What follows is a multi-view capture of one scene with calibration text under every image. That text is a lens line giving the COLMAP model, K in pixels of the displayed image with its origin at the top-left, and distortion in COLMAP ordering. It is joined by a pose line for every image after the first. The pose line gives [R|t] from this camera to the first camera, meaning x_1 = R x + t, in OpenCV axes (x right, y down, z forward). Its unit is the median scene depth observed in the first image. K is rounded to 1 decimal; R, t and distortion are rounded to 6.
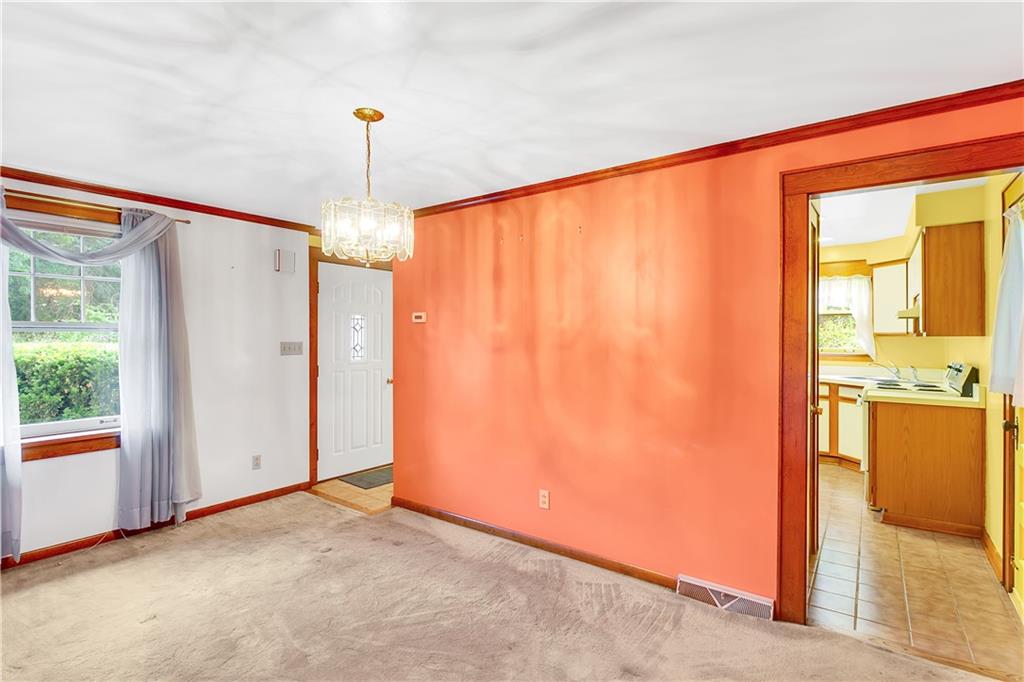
lens RADIAL K [[507.0, 0, 514.6], [0, 507.0, 333.5], [0, 0, 1]] dist [-0.010273, 0.000636]
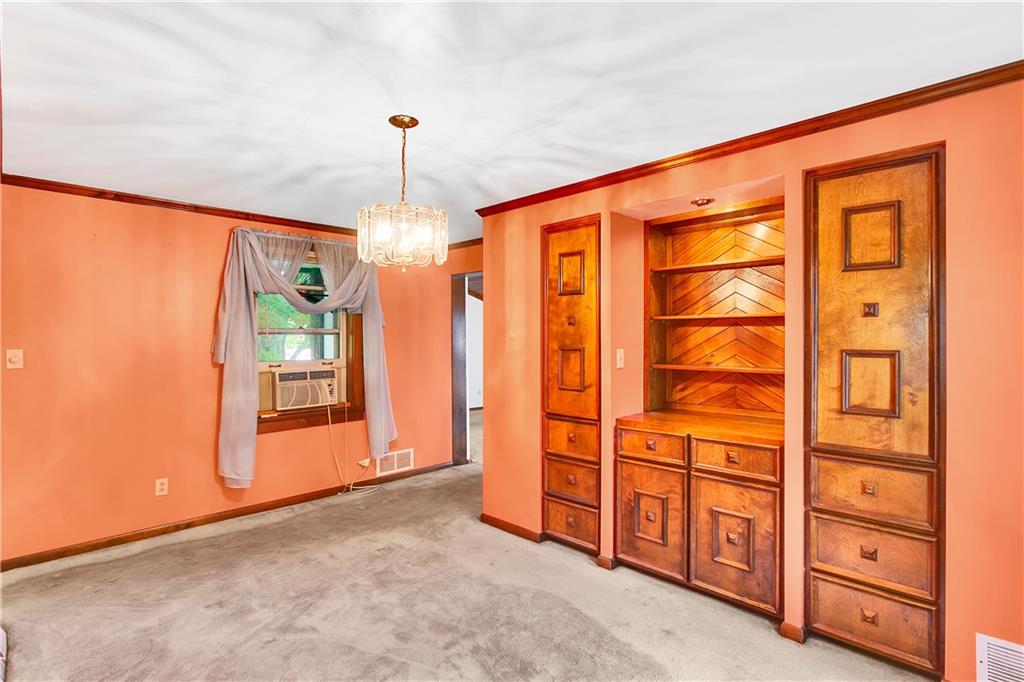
lens RADIAL K [[503.7, 0, 512.0], [0, 503.7, 333.5], [0, 0, 1]] dist [-0.005409, 0.000801]
pose [[-0.989649, 0.004666, 0.143430, -0.406912], [0.003392, 0.999953, -0.009125, 0.000709], [-0.143466, -0.008544, -0.989618, 1.236283]]
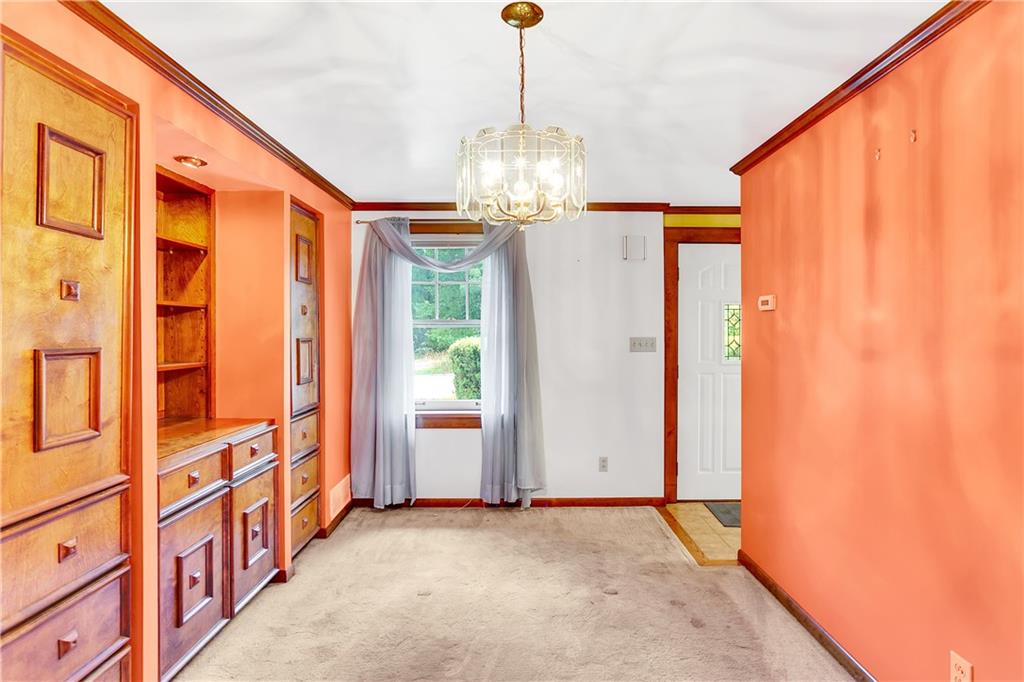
lens RADIAL K [[498.5, 0, 520.9], [0, 498.5, 331.6], [0, 0, 1]] dist [-0.022485, 0.009850]
pose [[0.598266, 0.000458, -0.801298, 0.165321], [0.003511, 0.999989, 0.003193, 0.003793], [0.801290, -0.004723, 0.598257, 0.368621]]
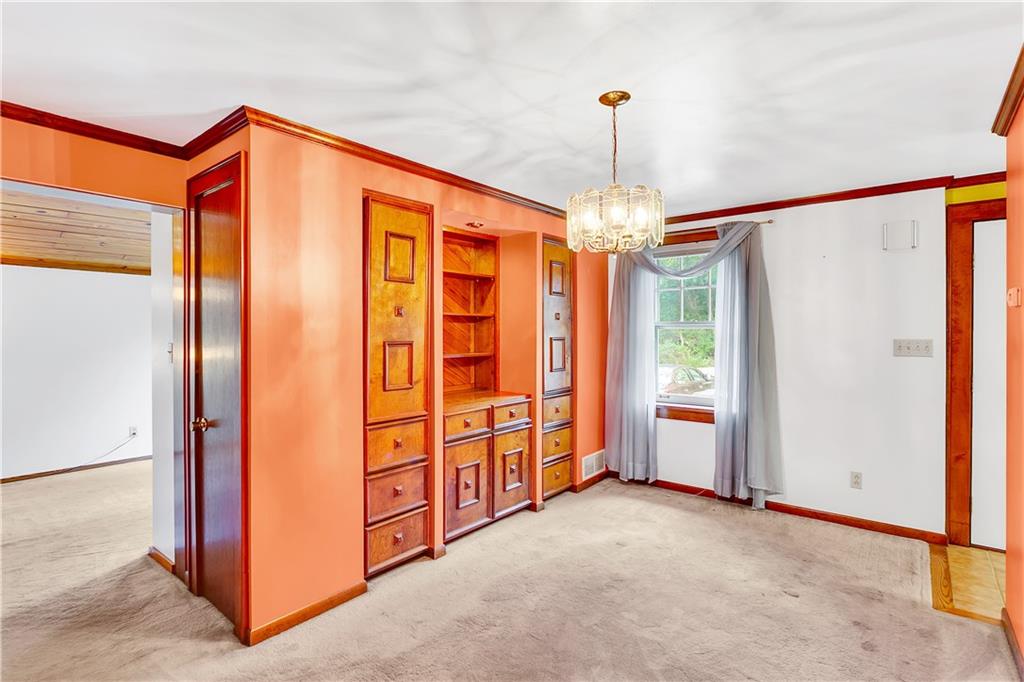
lens RADIAL K [[503.7, 0, 512.0], [0, 503.7, 333.5], [0, 0, 1]] dist [-0.005409, 0.000801]
pose [[-0.055126, 0.003766, -0.998472, 0.420111], [0.003824, 0.999986, 0.003561, 0.002988], [0.998472, -0.003622, -0.055140, 0.540394]]
